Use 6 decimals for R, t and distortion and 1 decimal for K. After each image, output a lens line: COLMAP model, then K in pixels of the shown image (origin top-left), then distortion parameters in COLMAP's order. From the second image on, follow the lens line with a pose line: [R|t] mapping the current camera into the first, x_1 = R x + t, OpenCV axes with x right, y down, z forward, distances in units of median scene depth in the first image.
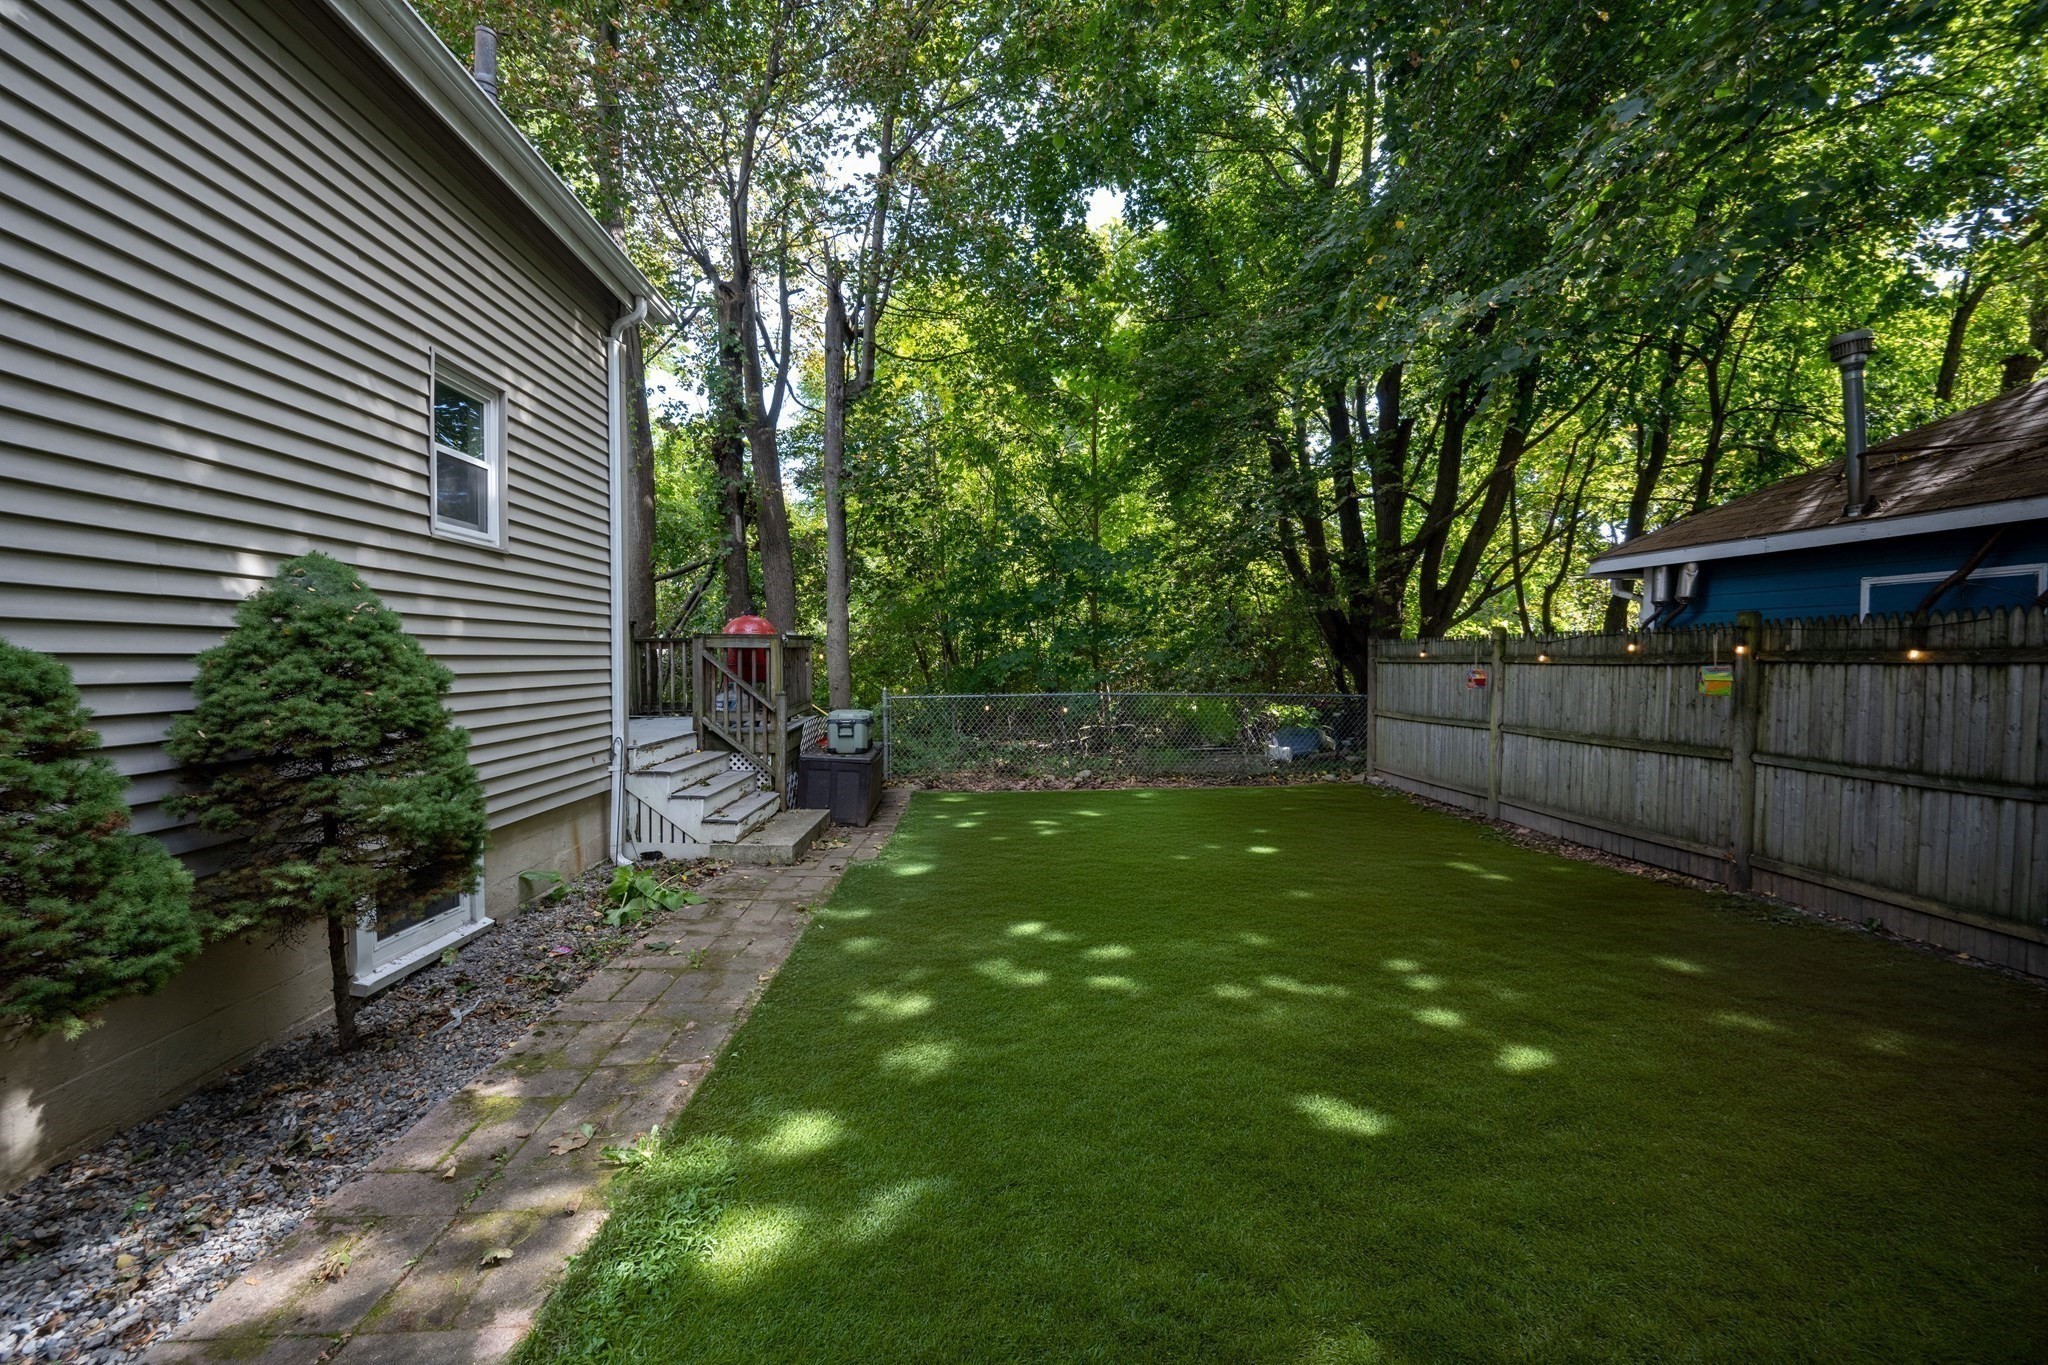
lens RADIAL K [[802.8, 0, 1020.8], [0, 802.8, 681.8], [0, 0, 1]] dist [0.001386, 0.000036]
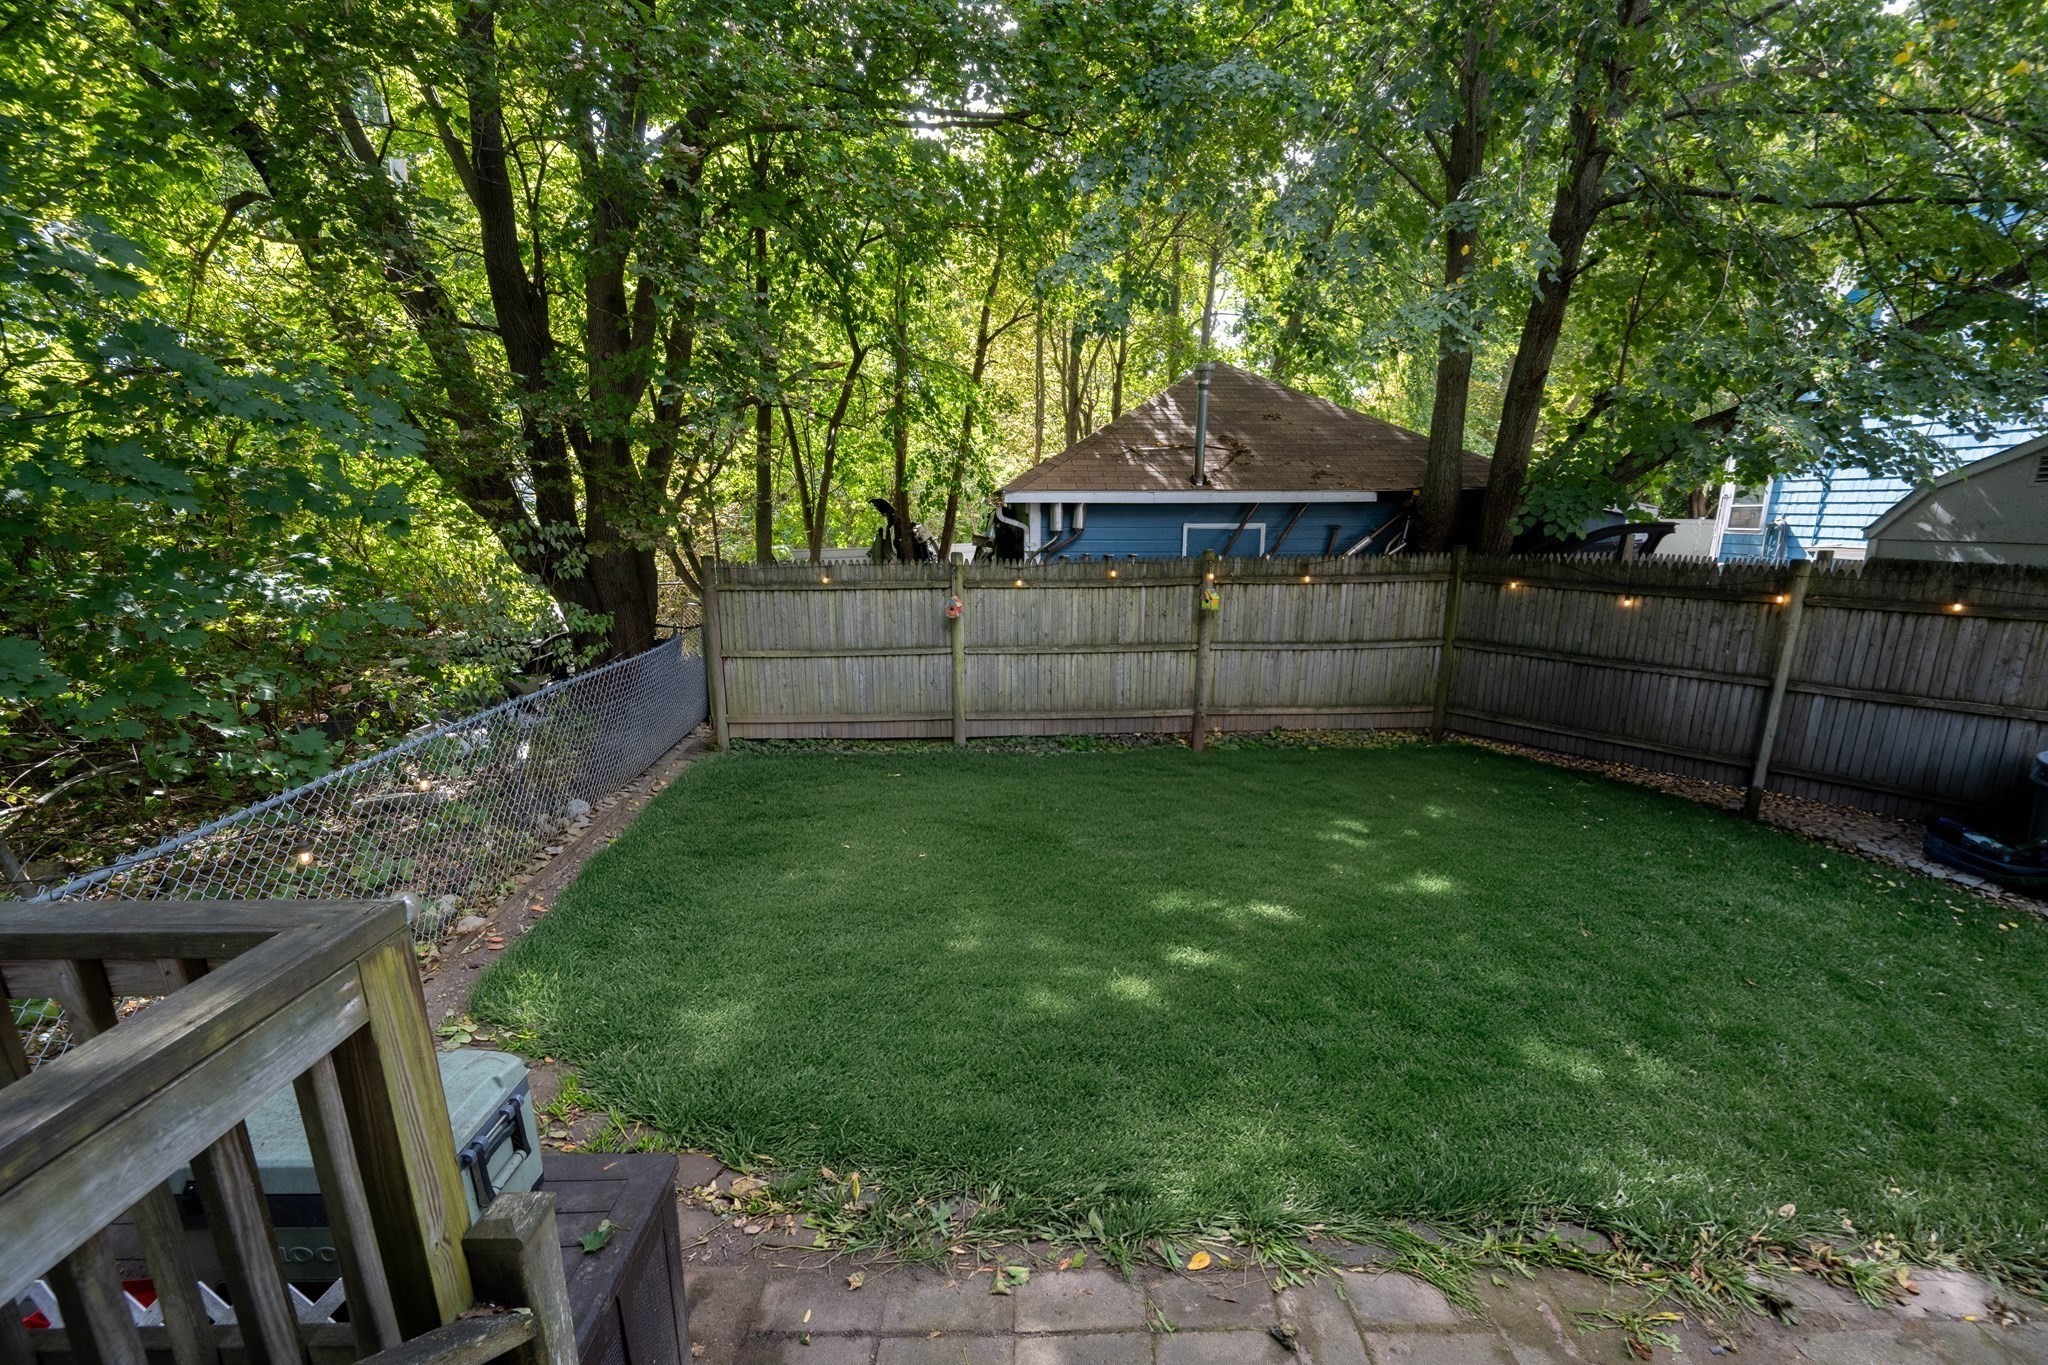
lens RADIAL K [[802.8, 0, 1020.4], [0, 802.8, 687.2], [0, 0, 1]] dist [0.001386, 0.000036]
pose [[0.057886, -0.219738, 0.973840, -0.614804], [0.036842, 0.975282, 0.217873, -0.173872], [-0.997643, 0.023266, 0.064551, 1.240776]]
